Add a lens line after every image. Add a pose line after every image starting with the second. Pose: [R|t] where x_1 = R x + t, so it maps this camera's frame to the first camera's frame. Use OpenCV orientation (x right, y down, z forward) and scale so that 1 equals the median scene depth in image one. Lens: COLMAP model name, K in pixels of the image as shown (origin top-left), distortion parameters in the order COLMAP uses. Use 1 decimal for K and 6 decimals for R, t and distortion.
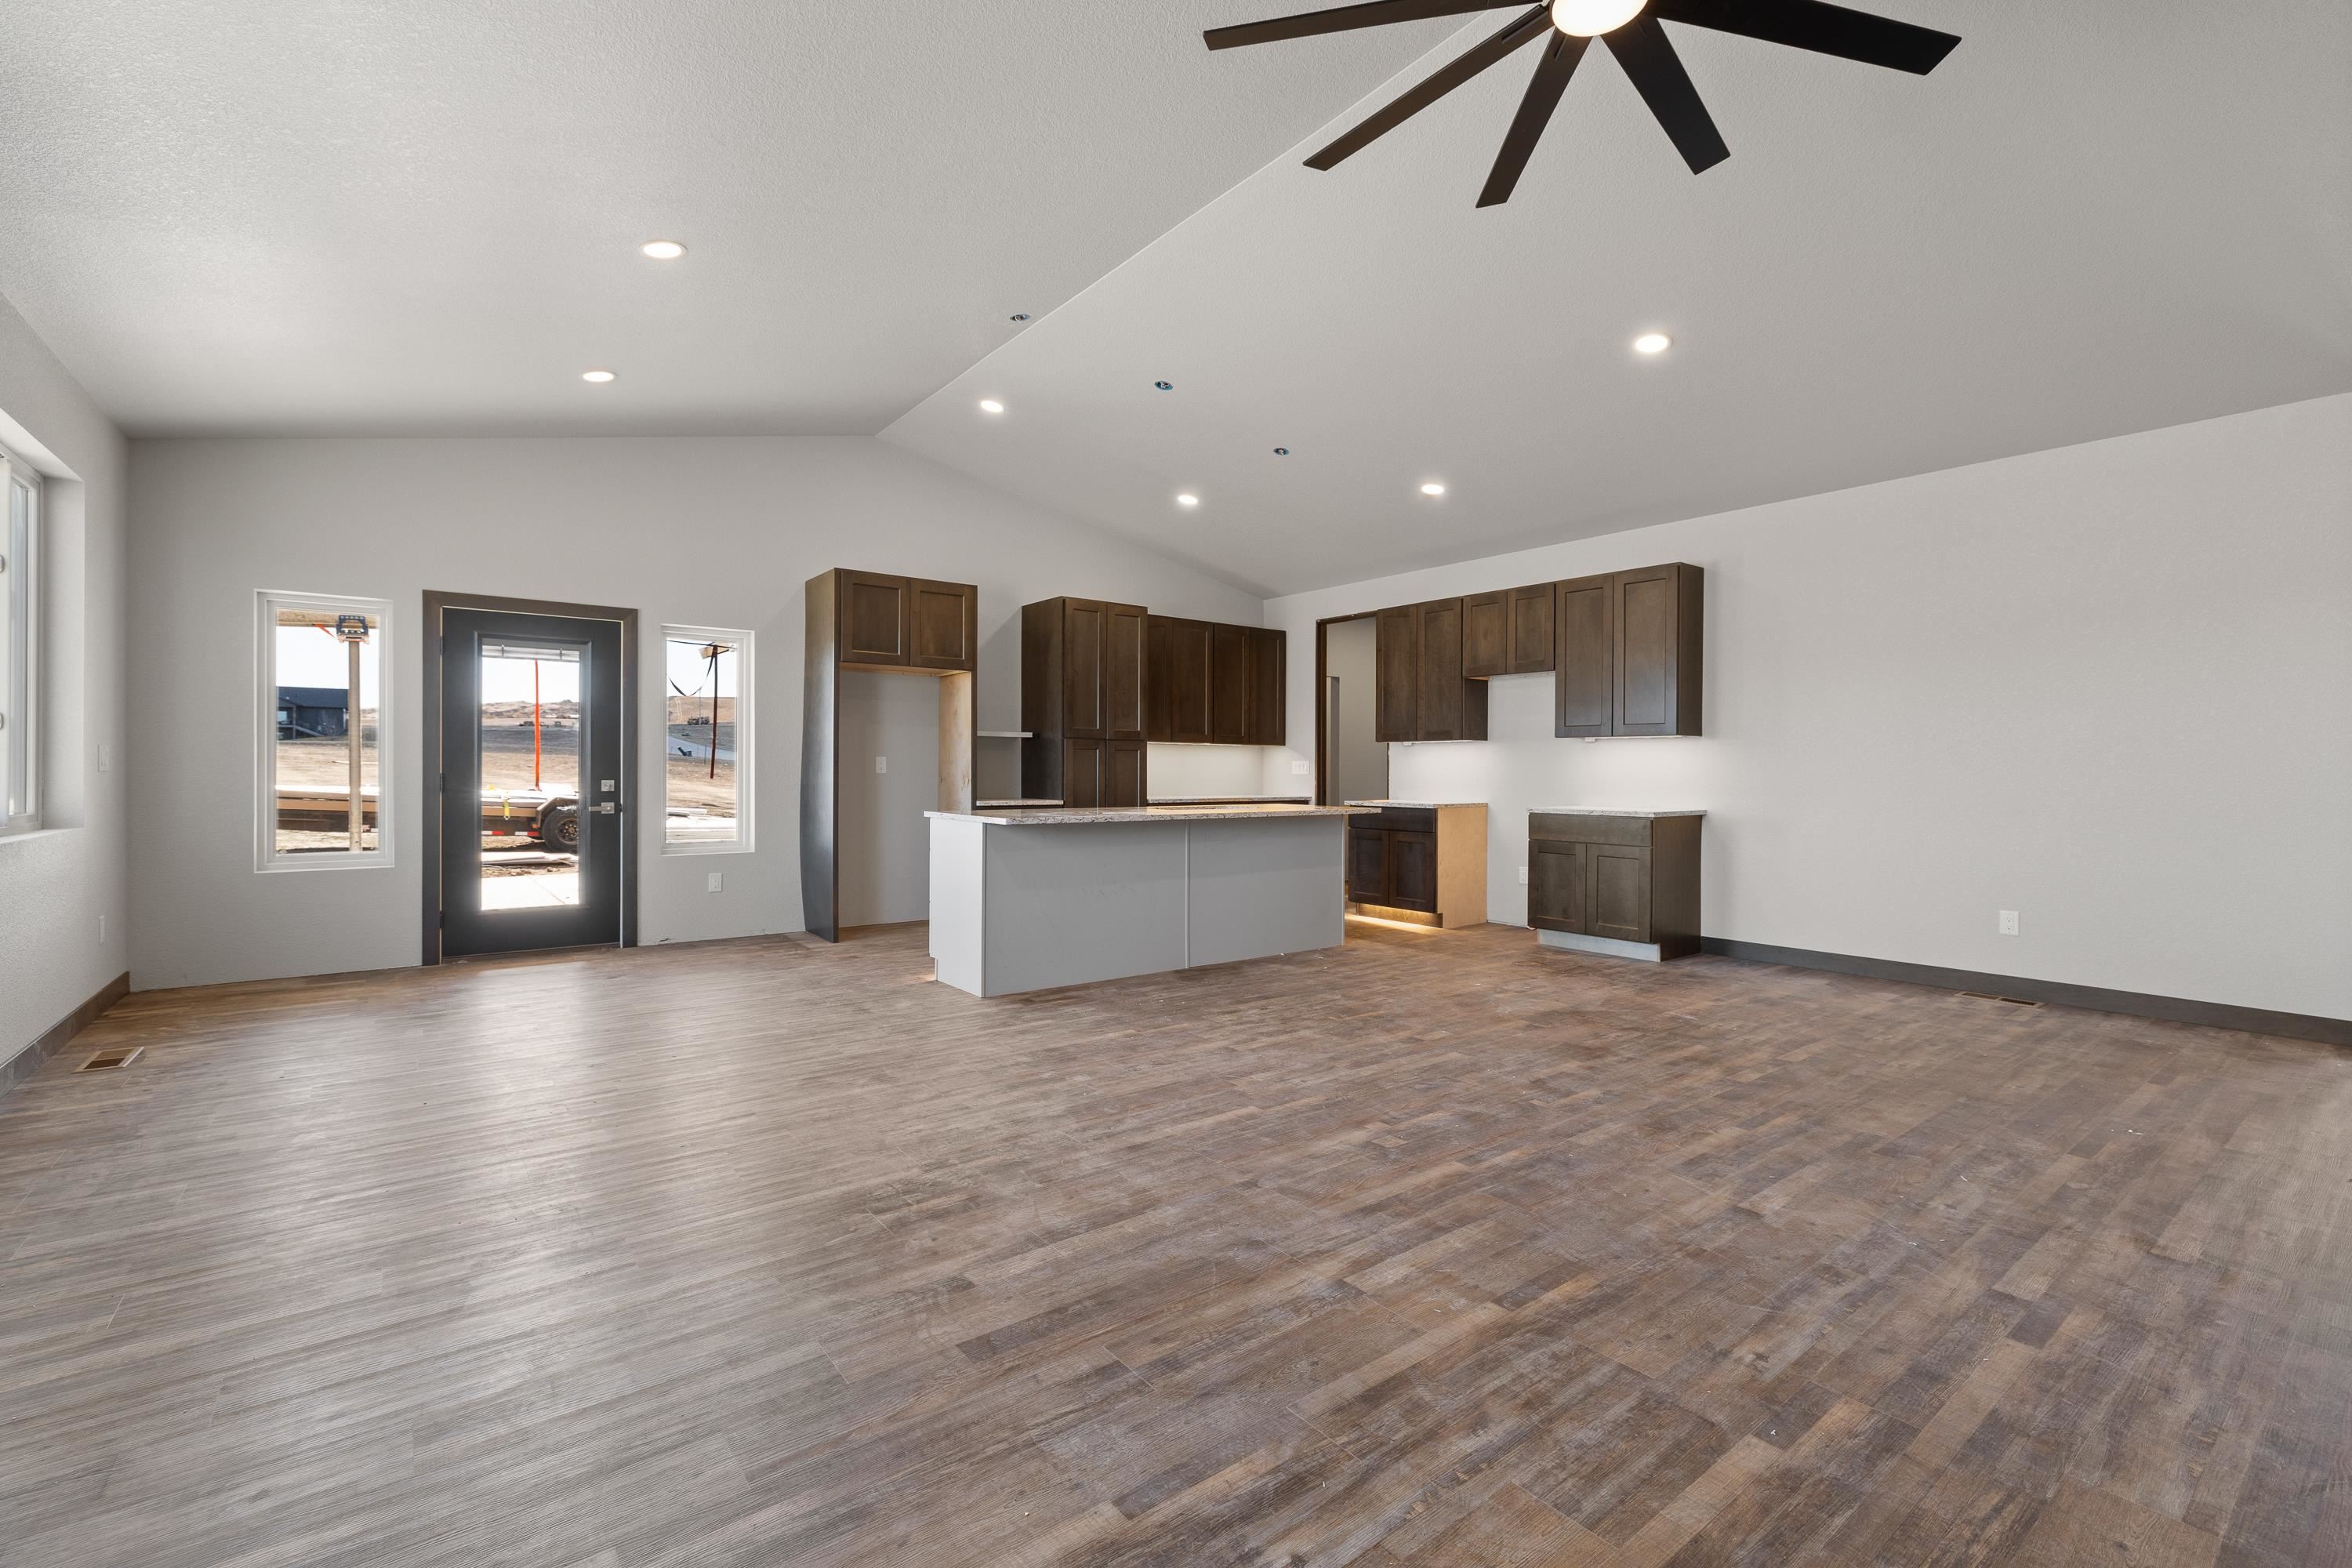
lens RADIAL K [[1002.1, 0, 1167.4], [0, 1002.1, 766.2], [0, 0, 1]] dist [-0.000517, -0.000268]
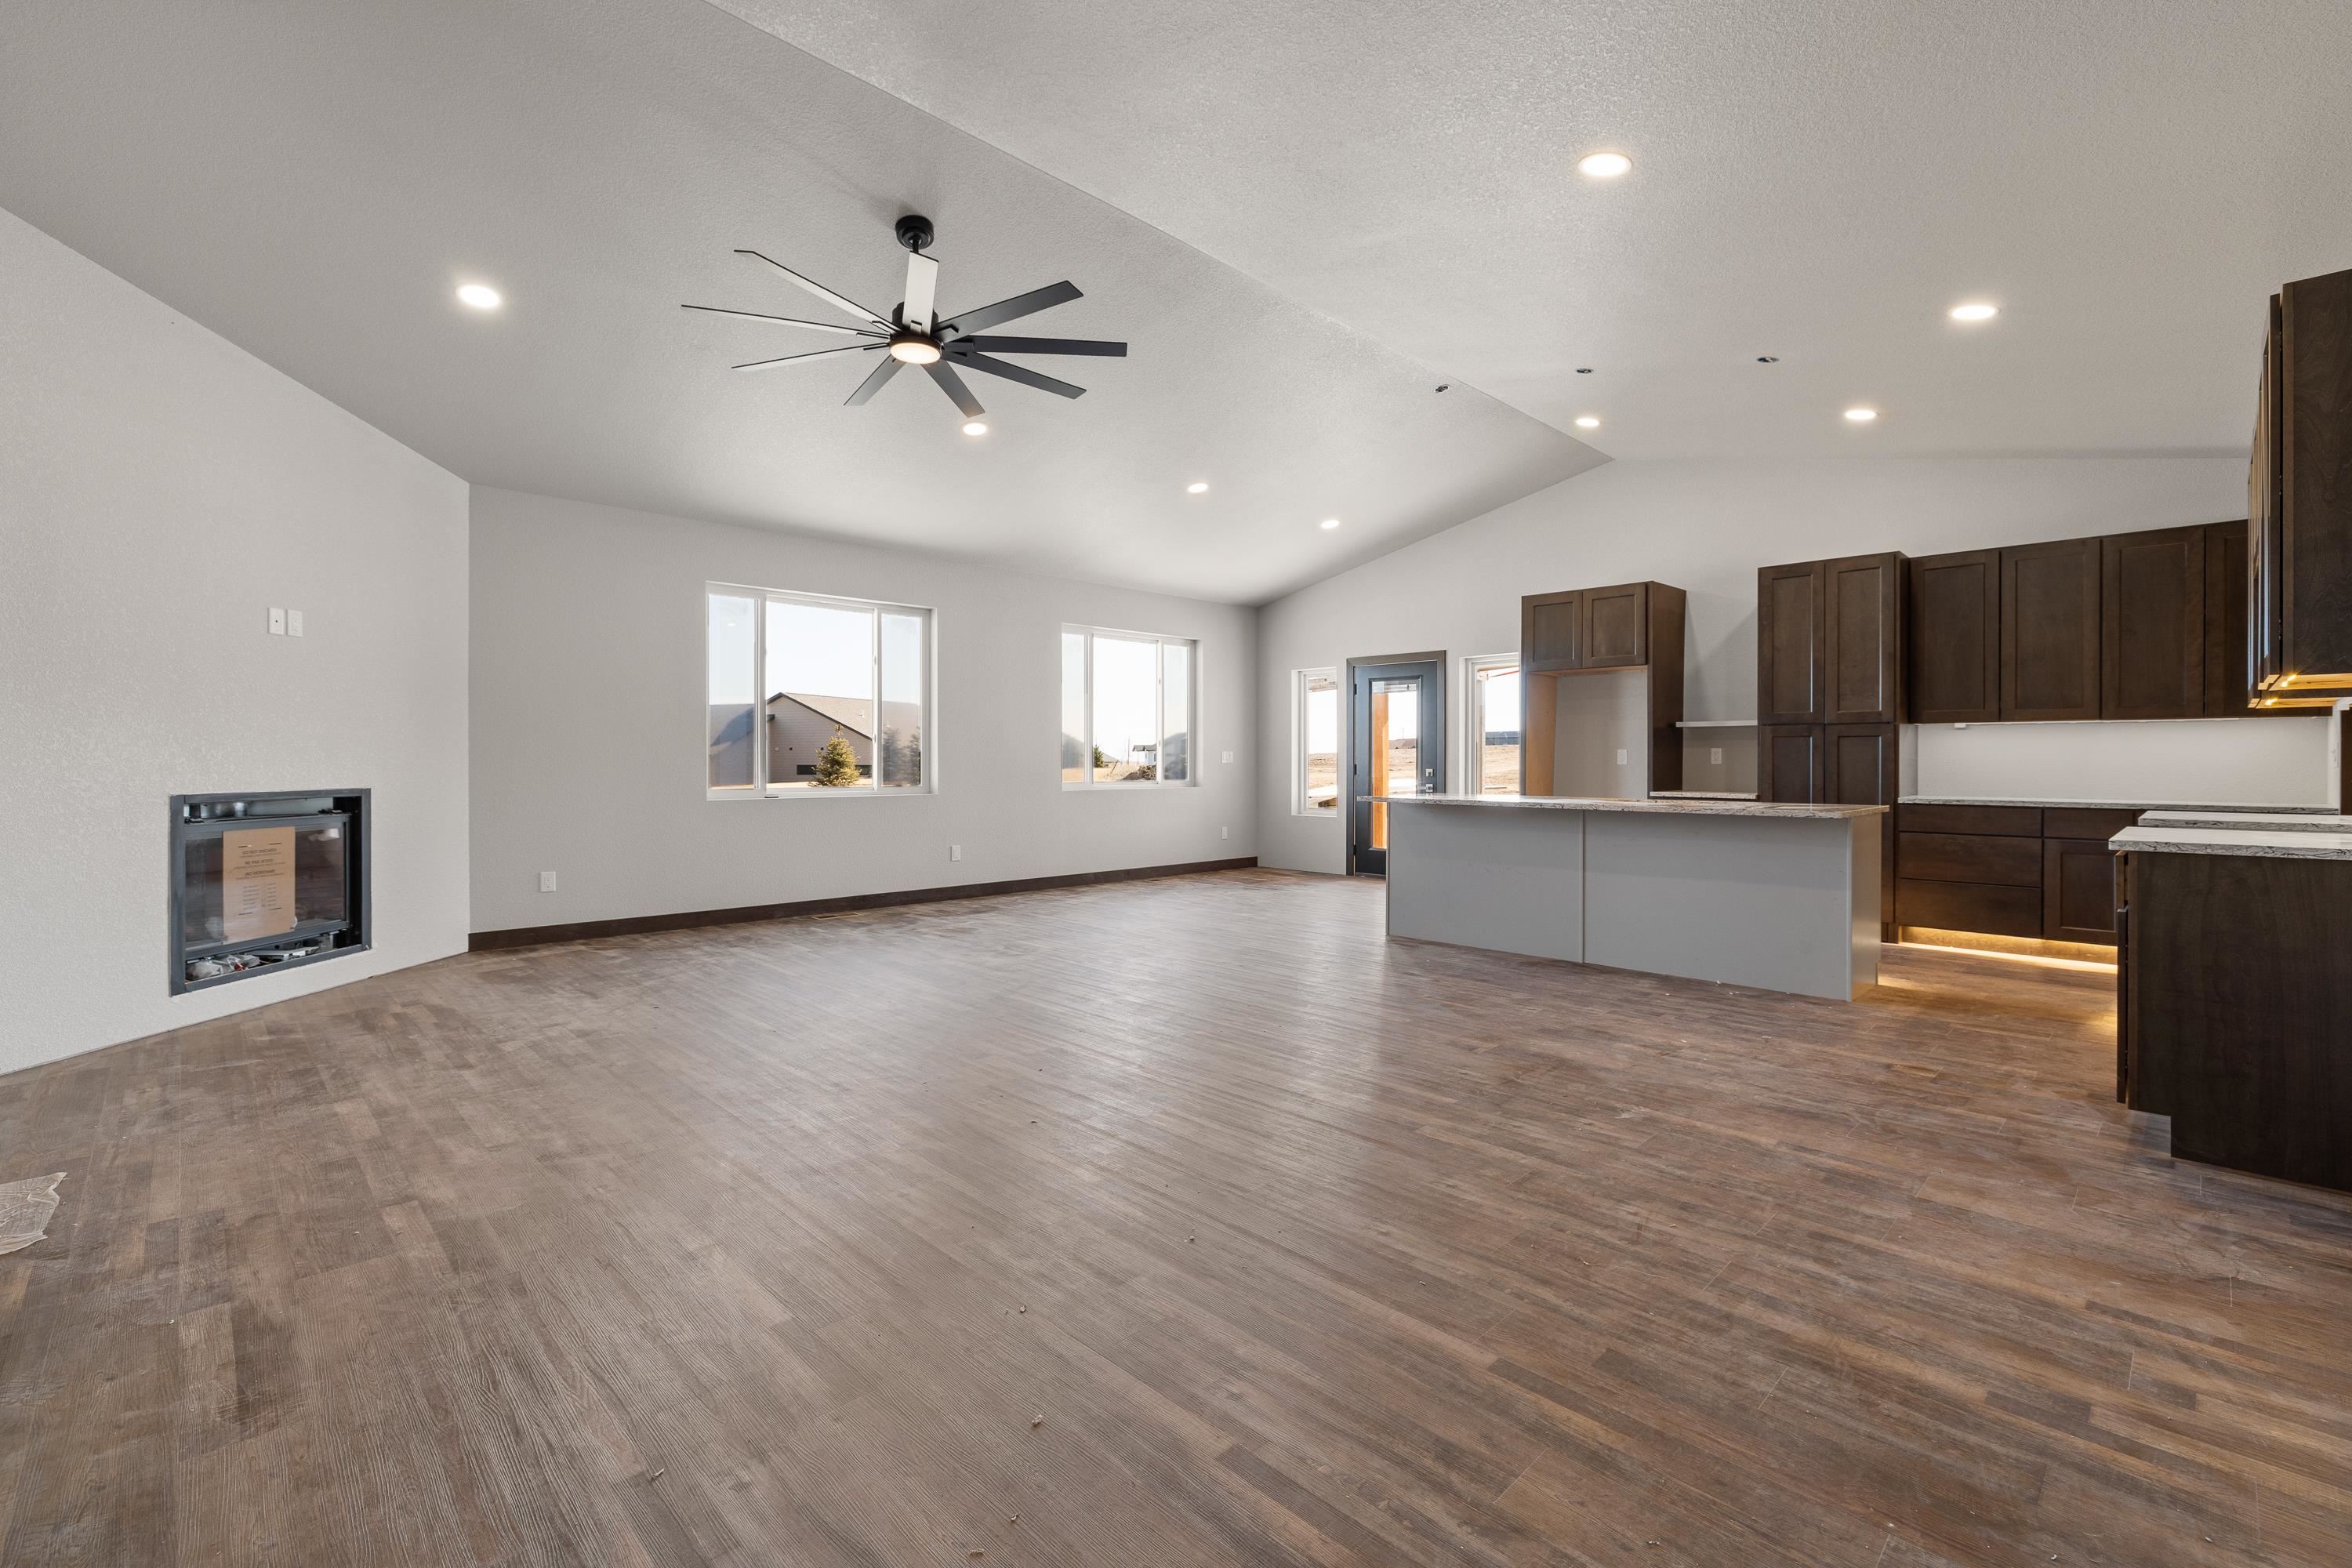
lens RADIAL K [[1002.1, 0, 1167.4], [0, 1002.1, 766.2], [0, 0, 1]] dist [-0.000517, -0.000268]
pose [[0.158144, 0.004213, -0.987407, 1.911370], [0.011957, 0.999909, 0.006181, -0.008580], [0.987344, -0.012784, 0.158079, 0.870625]]
